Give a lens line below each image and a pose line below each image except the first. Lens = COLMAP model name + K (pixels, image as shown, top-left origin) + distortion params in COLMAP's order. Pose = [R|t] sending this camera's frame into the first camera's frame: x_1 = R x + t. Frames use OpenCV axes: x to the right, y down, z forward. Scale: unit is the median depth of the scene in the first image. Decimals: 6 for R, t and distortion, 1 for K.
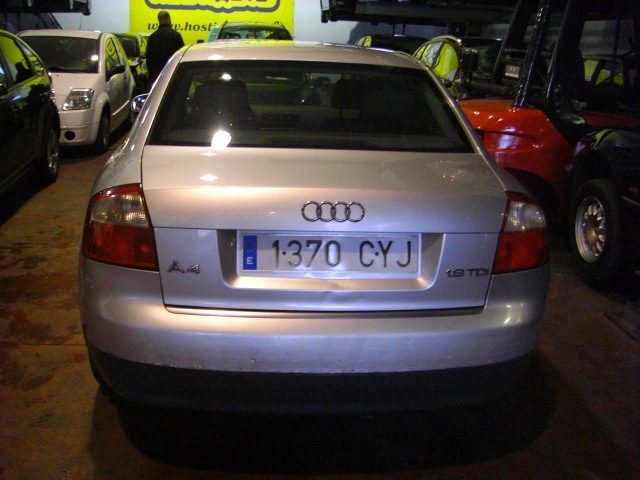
lens RADIAL K [[723.6, 0, 320.0], [0, 723.6, 240.0], [0, 0, 1]] dist [-0.231514, 0.165915]
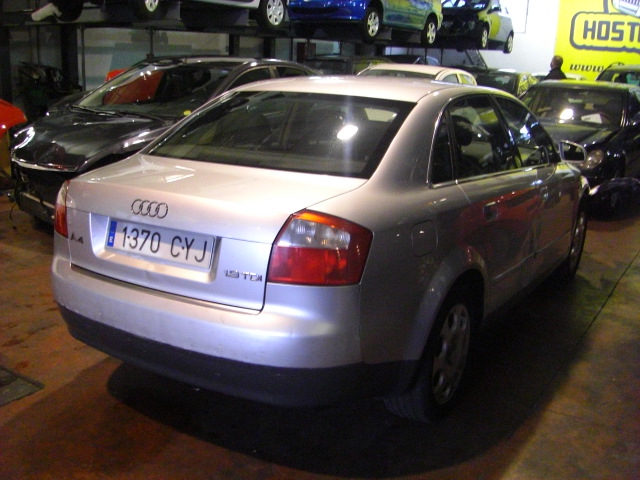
lens RADIAL K [[723.6, 0, 320.0], [0, 723.6, 240.0], [0, 0, 1]] dist [-0.231514, 0.165915]
pose [[0.800317, 0.121815, -0.587072, 0.972108], [-0.152774, 0.988256, -0.003207, -0.025083], [0.579786, 0.092256, 0.809529, 0.154399]]
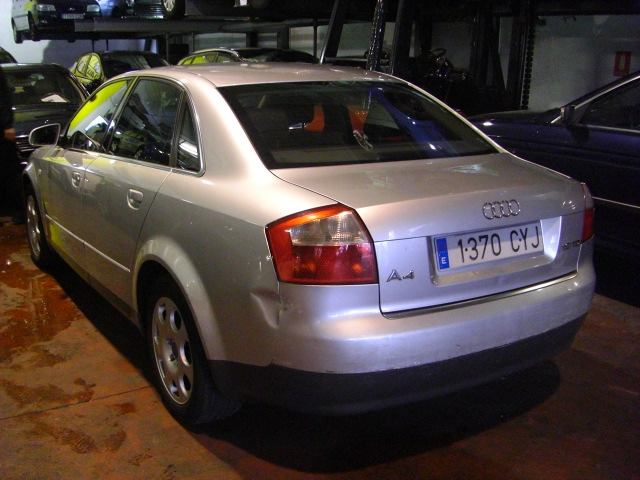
lens RADIAL K [[723.6, 0, 320.0], [0, 723.6, 240.0], [0, 0, 1]] dist [-0.231514, 0.165915]
pose [[0.894368, -0.138167, 0.425459, -0.739955], [0.143462, 0.989459, 0.019750, -0.053284], [-0.423703, 0.043373, 0.904762, 0.051693]]
